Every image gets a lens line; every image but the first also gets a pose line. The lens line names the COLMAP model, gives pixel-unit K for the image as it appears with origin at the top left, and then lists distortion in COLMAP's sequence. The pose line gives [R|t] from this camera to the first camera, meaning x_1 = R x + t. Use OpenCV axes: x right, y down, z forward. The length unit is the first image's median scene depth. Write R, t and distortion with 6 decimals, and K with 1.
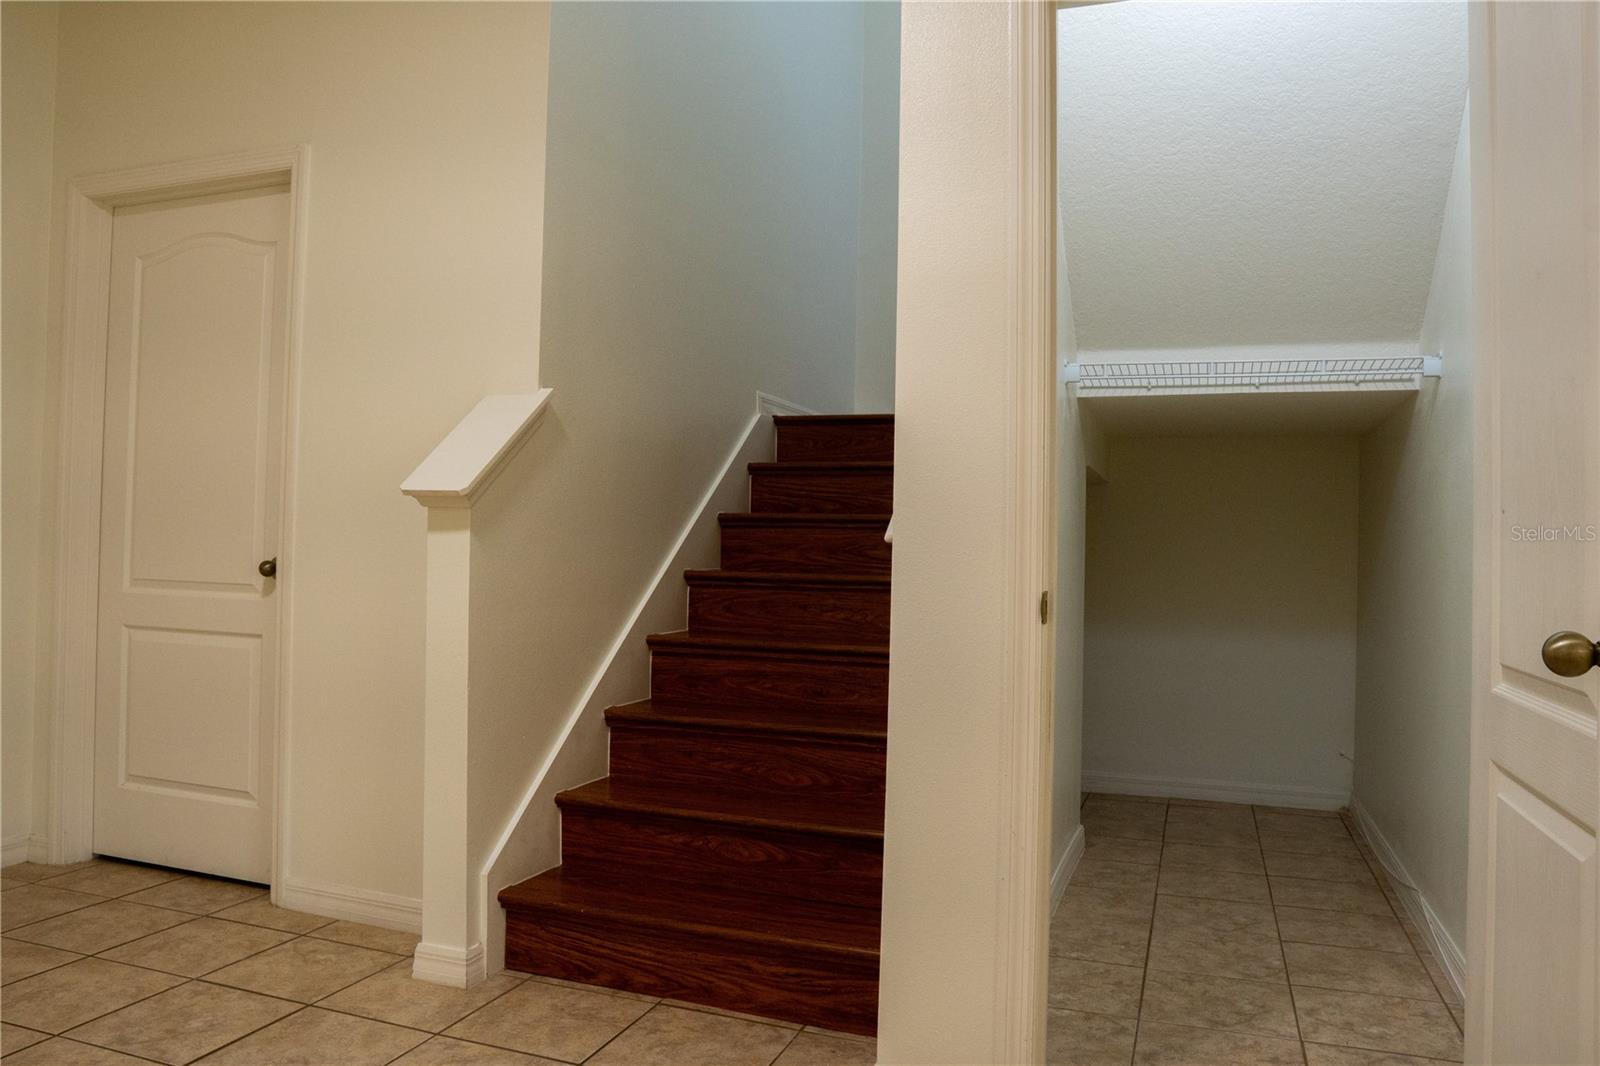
lens RADIAL K [[1114.8, 0, 797.3], [0, 1114.8, 533.9], [0, 0, 1]] dist [-0.034798, 0.006915]
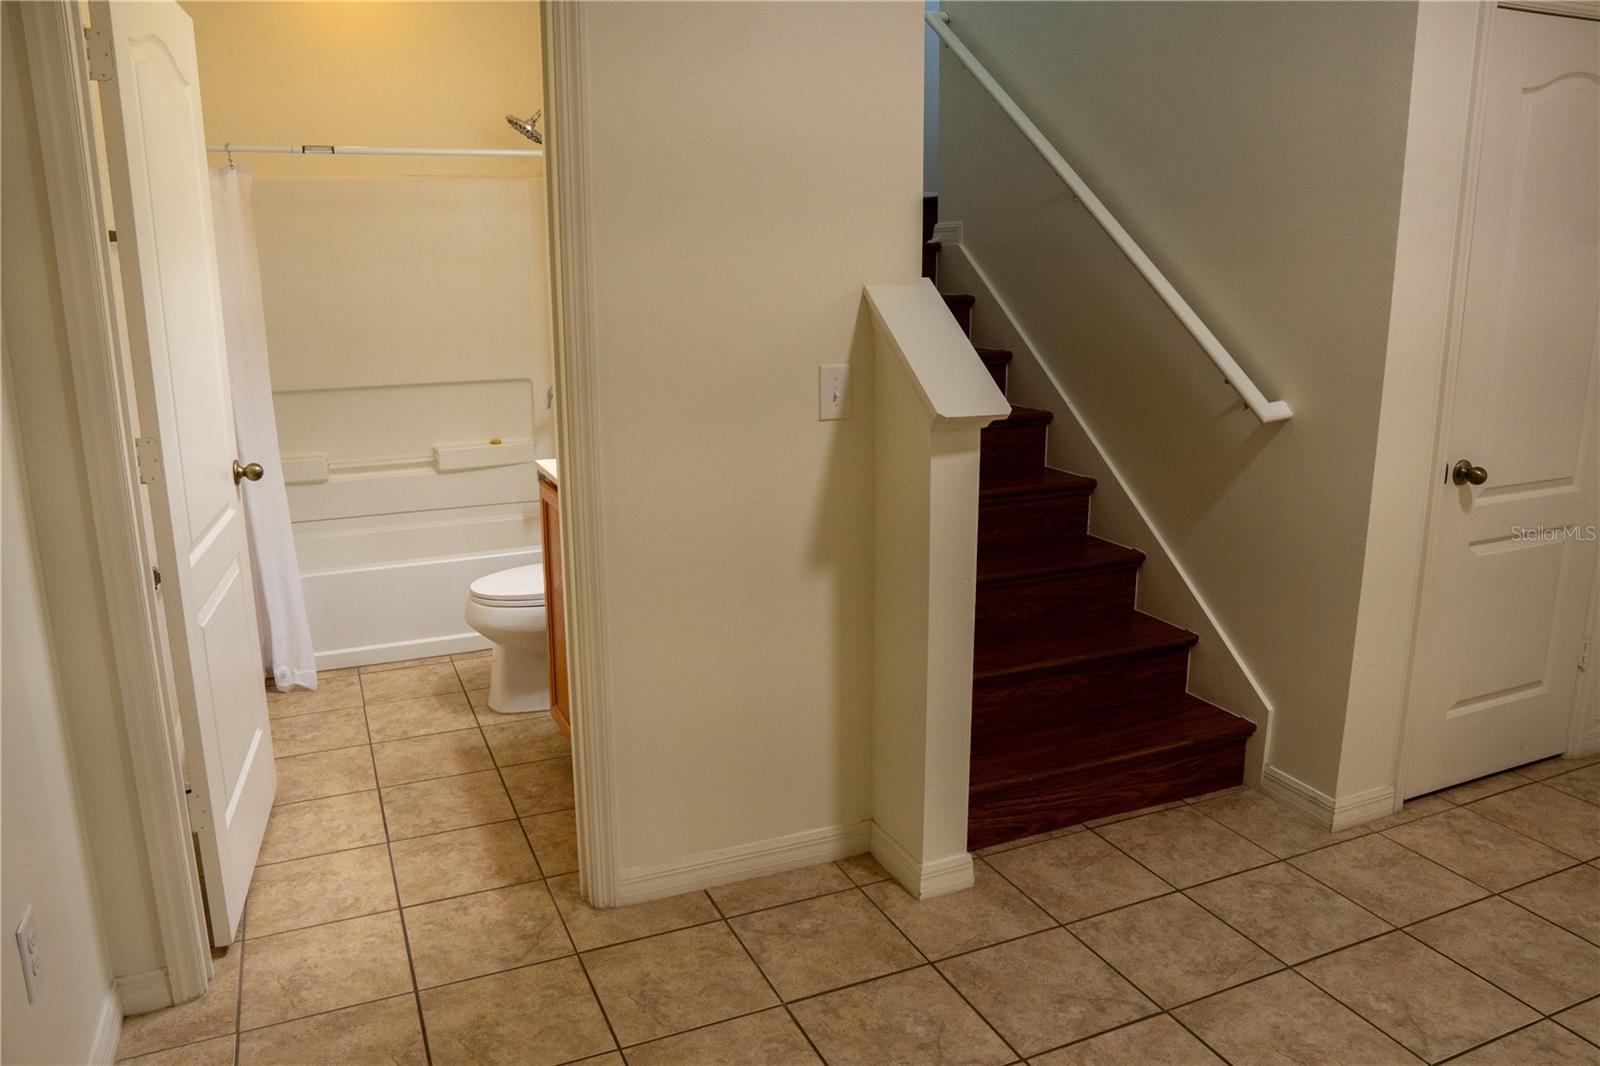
lens RADIAL K [[1114.8, 0, 796.8], [0, 1114.8, 528.7], [0, 0, 1]] dist [-0.034798, 0.006915]
pose [[0.717797, -0.184976, 0.671231, -1.054041], [0.006611, 0.965830, 0.259092, -0.183473], [-0.696221, -0.181538, 0.694493, 0.451003]]
